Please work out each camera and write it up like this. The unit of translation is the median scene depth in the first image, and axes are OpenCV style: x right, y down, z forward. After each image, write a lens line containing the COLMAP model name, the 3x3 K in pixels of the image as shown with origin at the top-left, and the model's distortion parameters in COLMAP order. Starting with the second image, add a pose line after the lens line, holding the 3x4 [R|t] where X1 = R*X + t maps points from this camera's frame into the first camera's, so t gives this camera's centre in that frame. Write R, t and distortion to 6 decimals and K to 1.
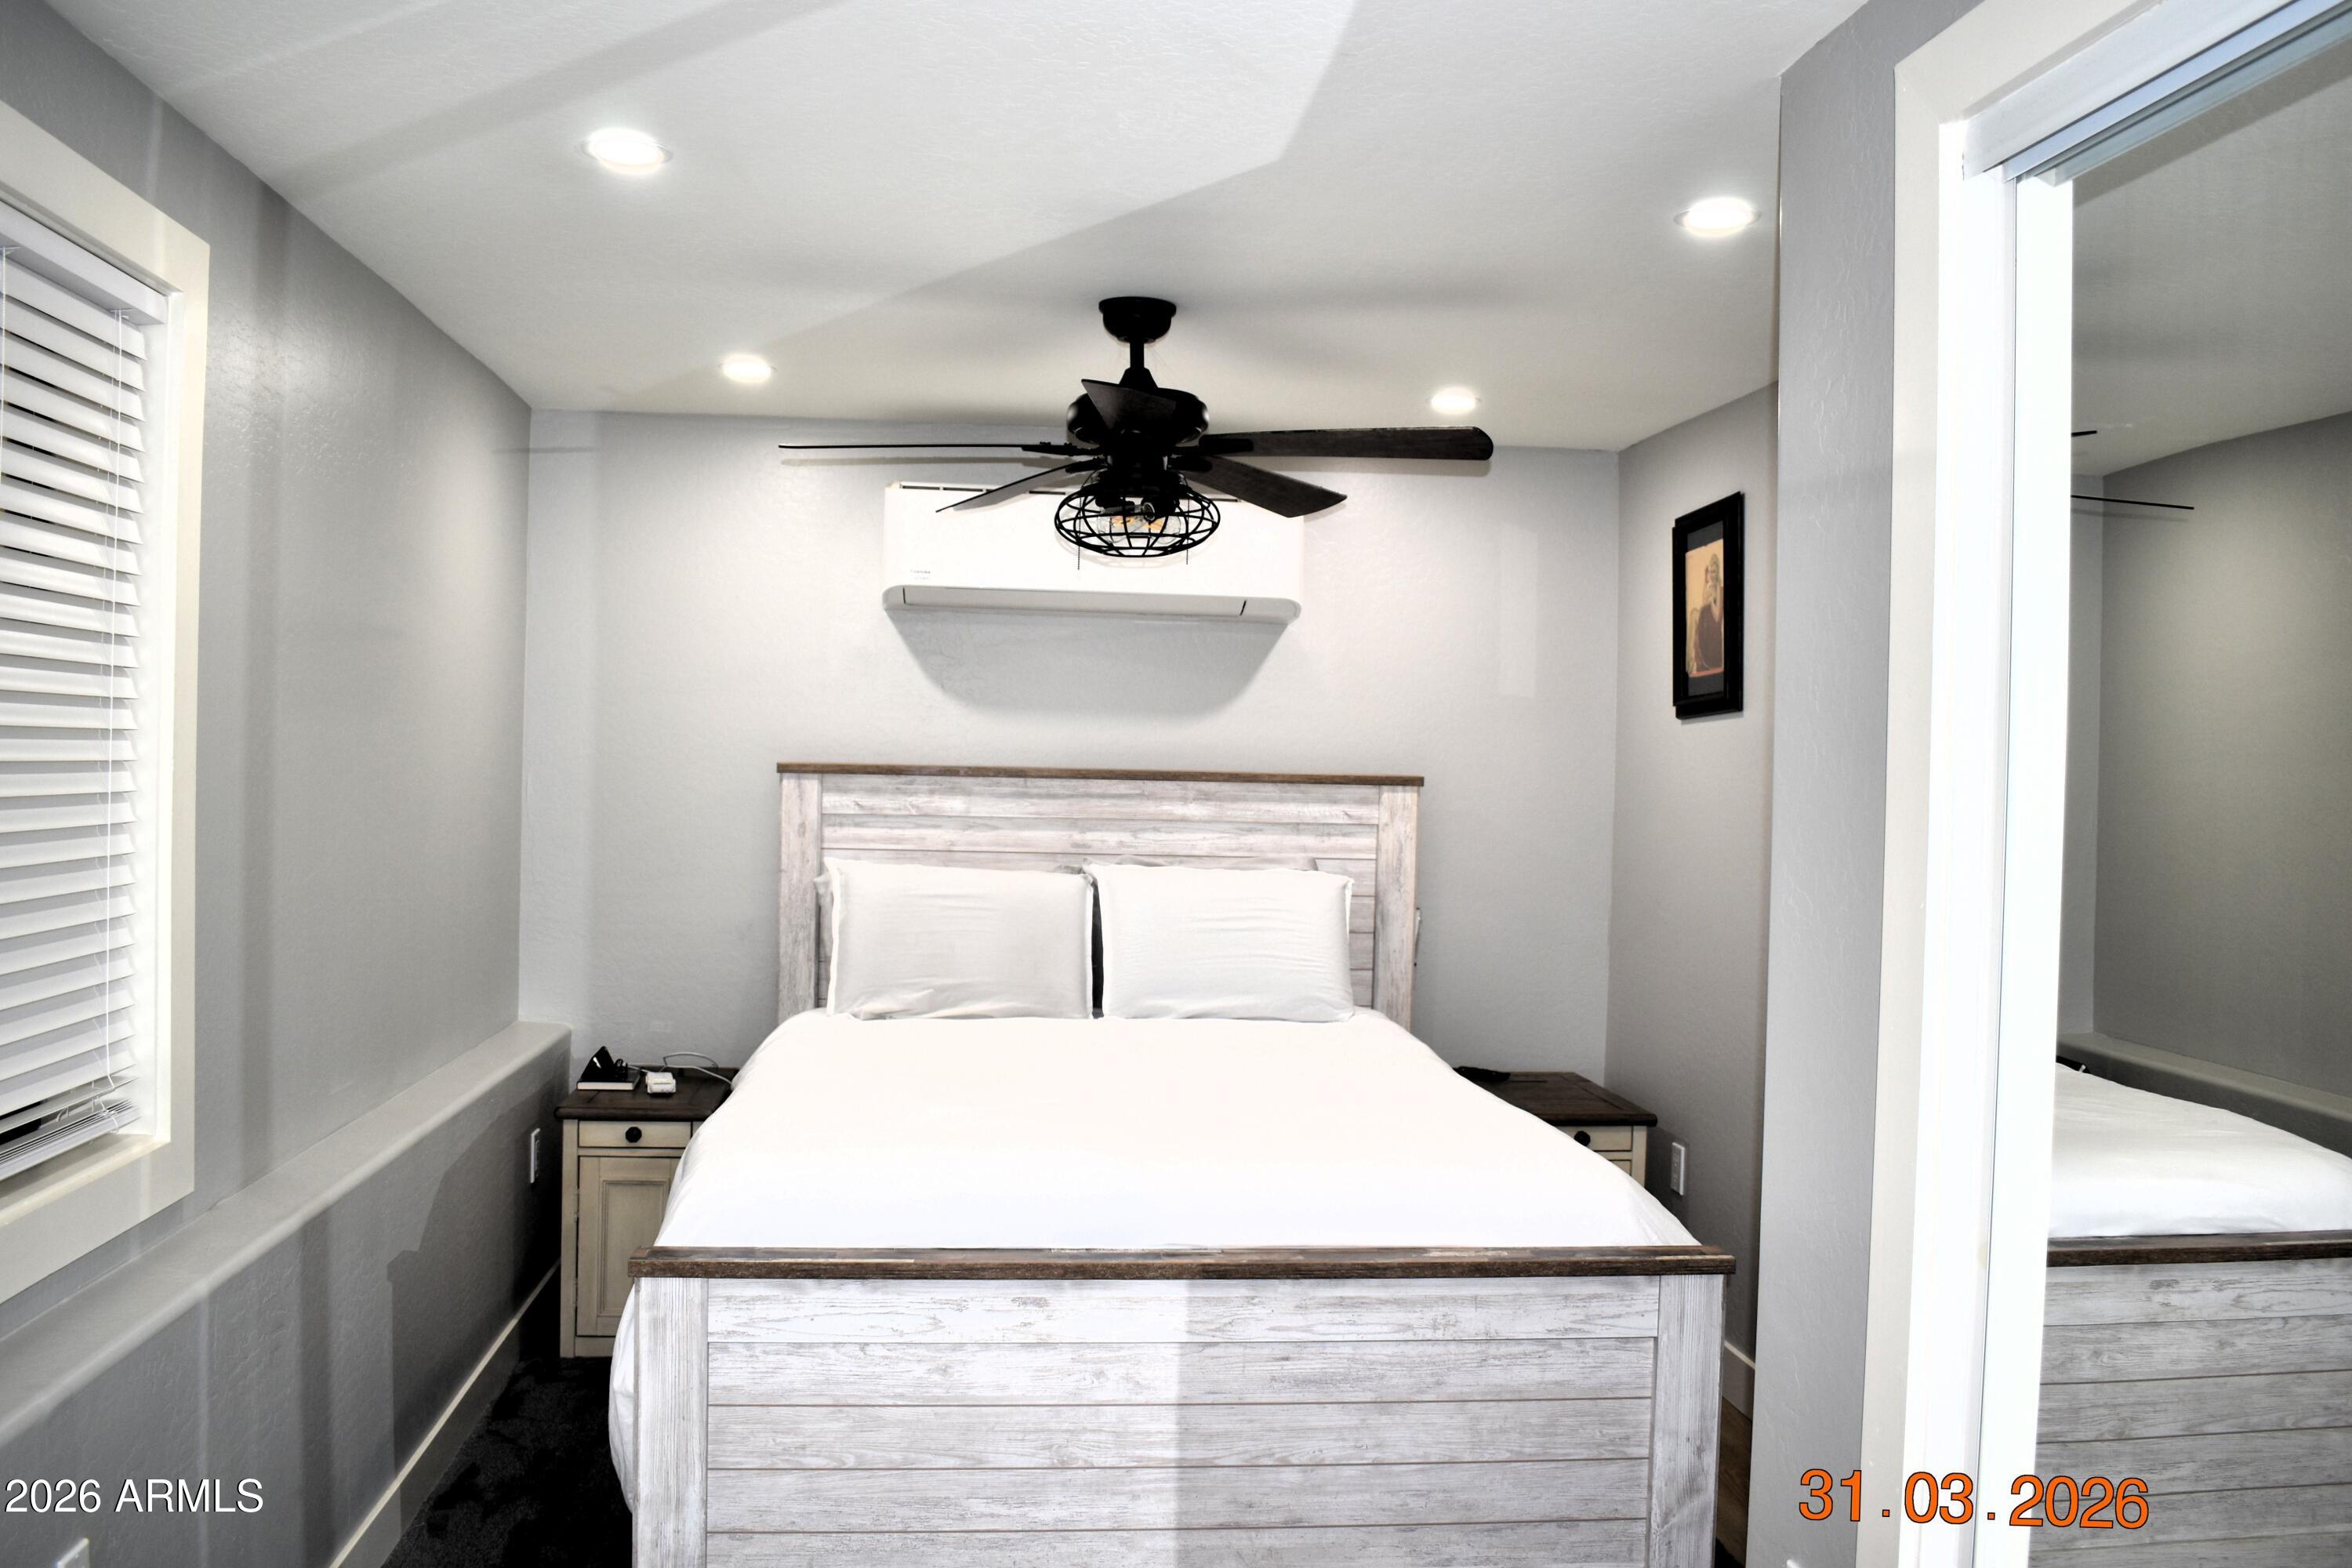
lens RADIAL K [[1927.7, 0, 1170.8], [0, 1927.7, 795.2], [0, 0, 1]] dist [-0.085319, 0.014201]
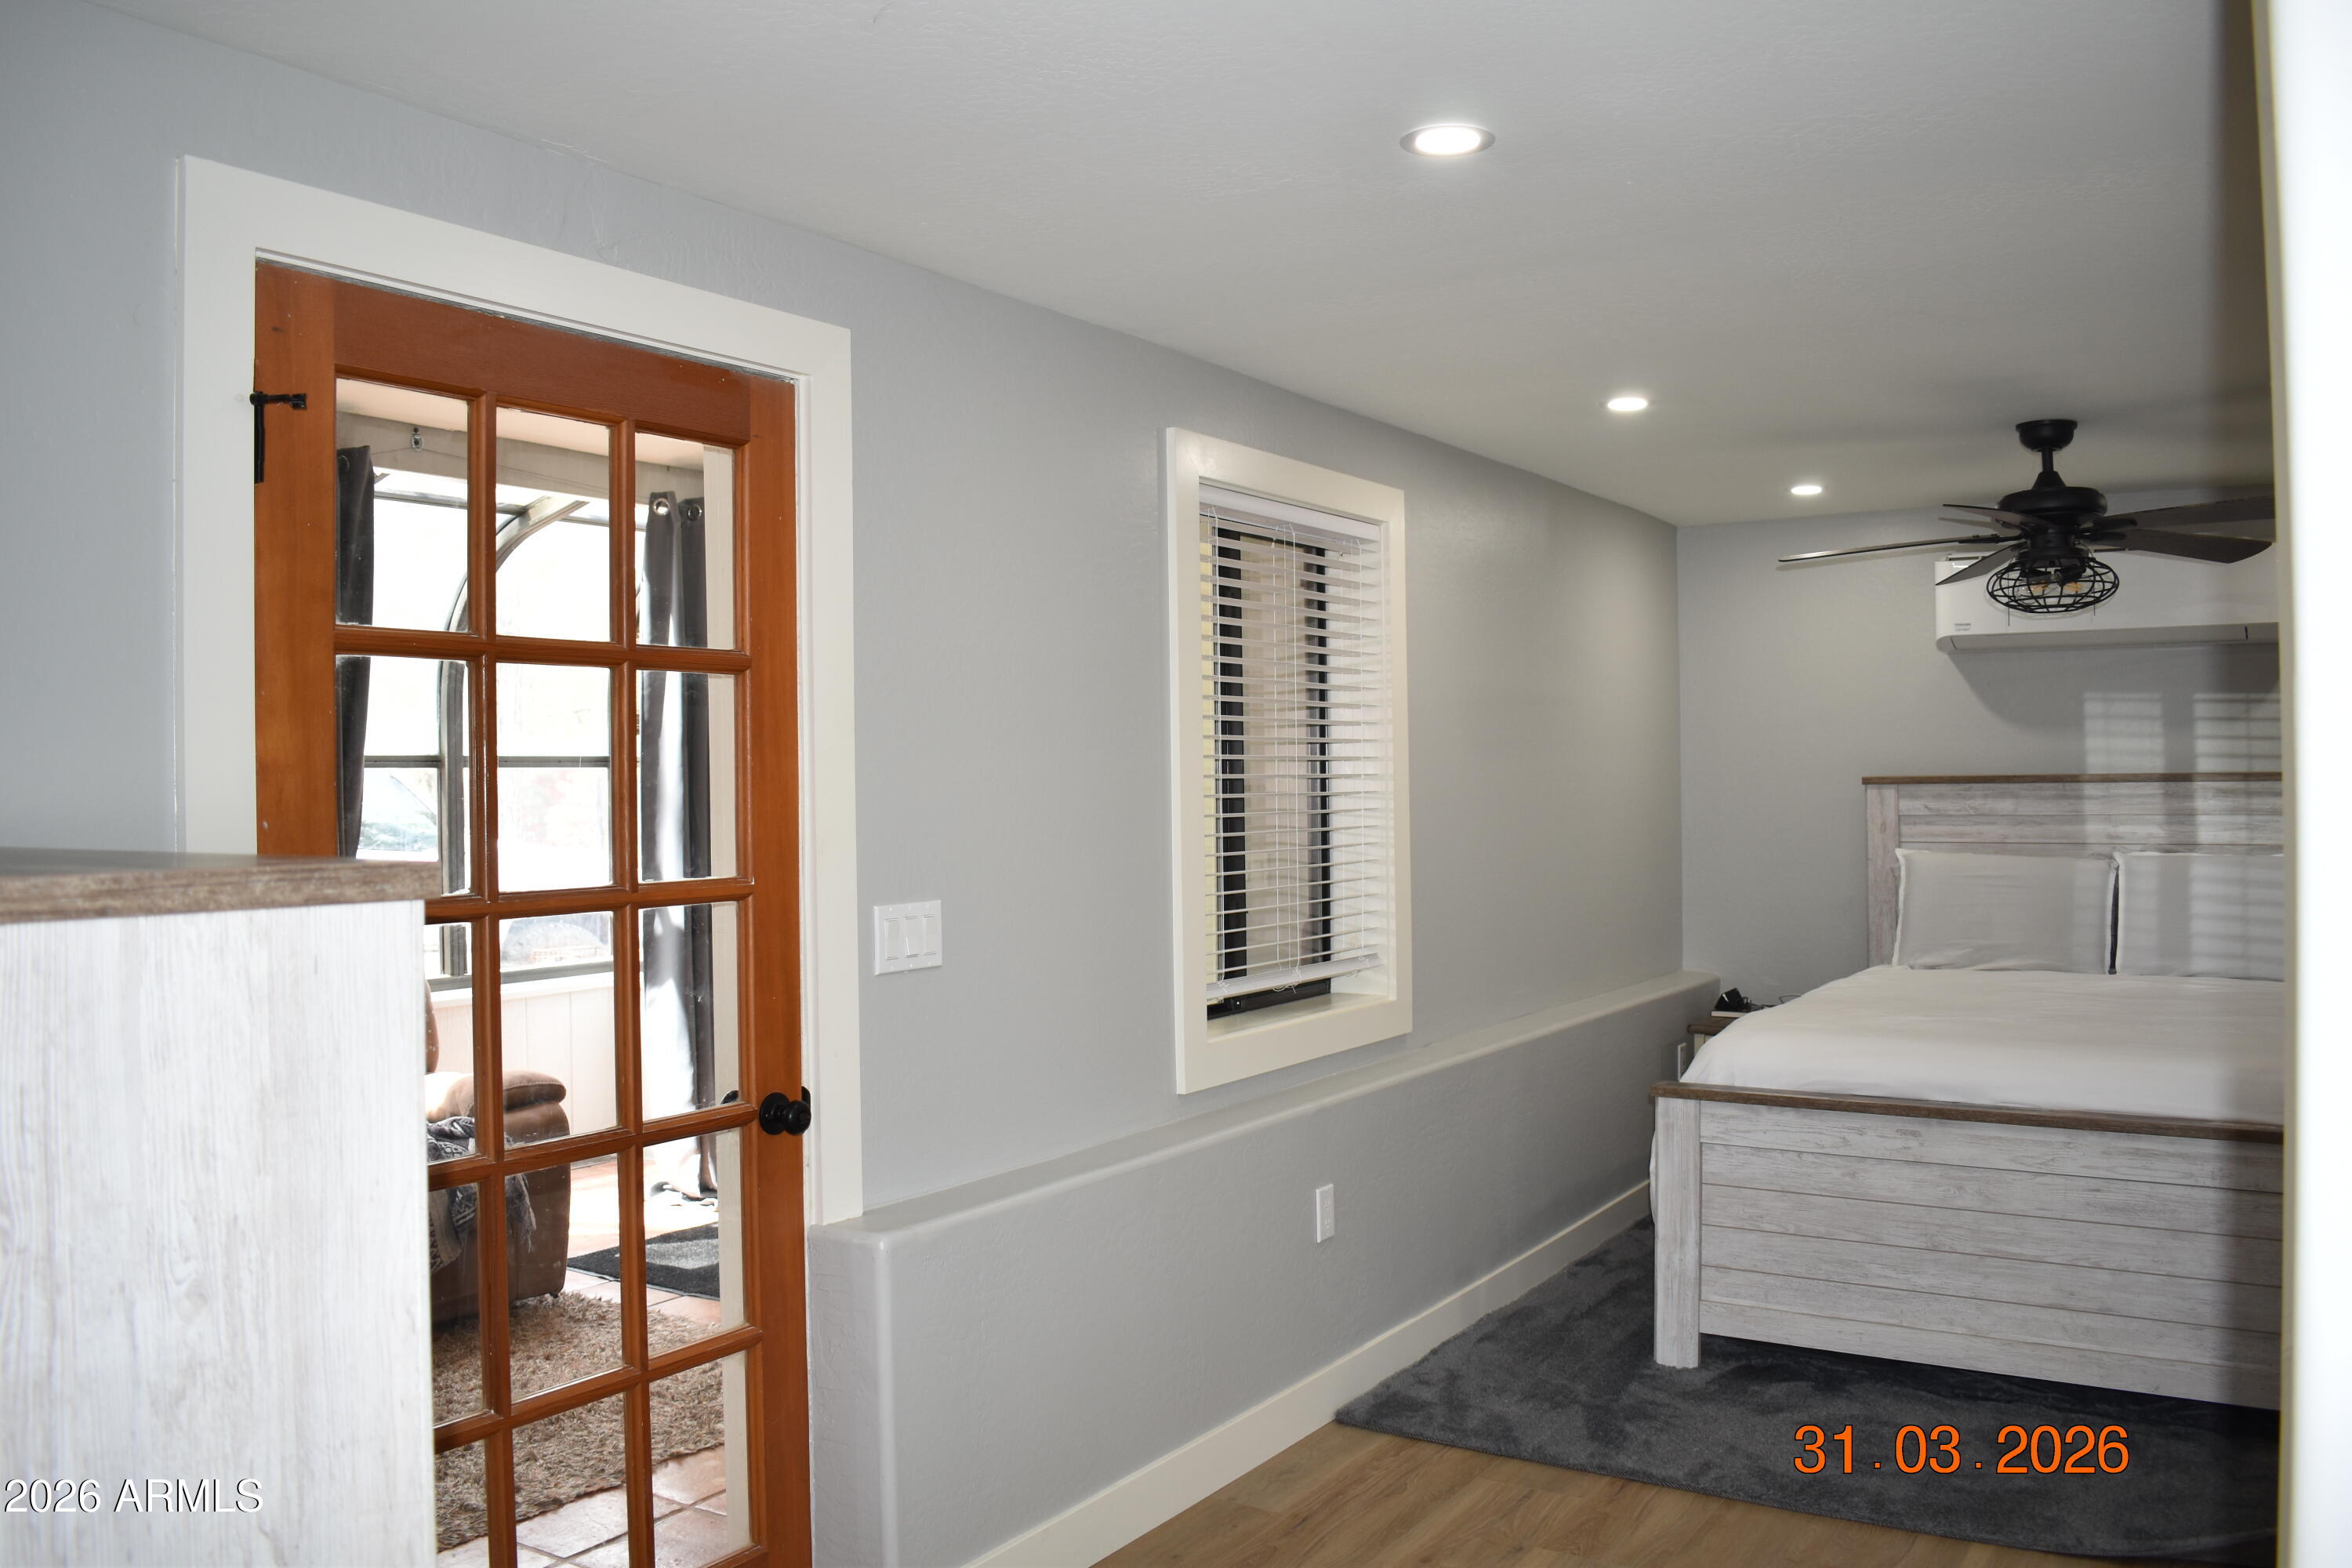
lens RADIAL K [[1927.7, 0, 1170.8], [0, 1927.7, 795.2], [0, 0, 1]] dist [-0.085319, 0.014201]
pose [[0.769519, -0.028735, -0.637977, 0.423840], [0.020049, 0.999582, -0.020839, 0.021332], [0.638309, 0.003245, 0.769773, -0.489165]]
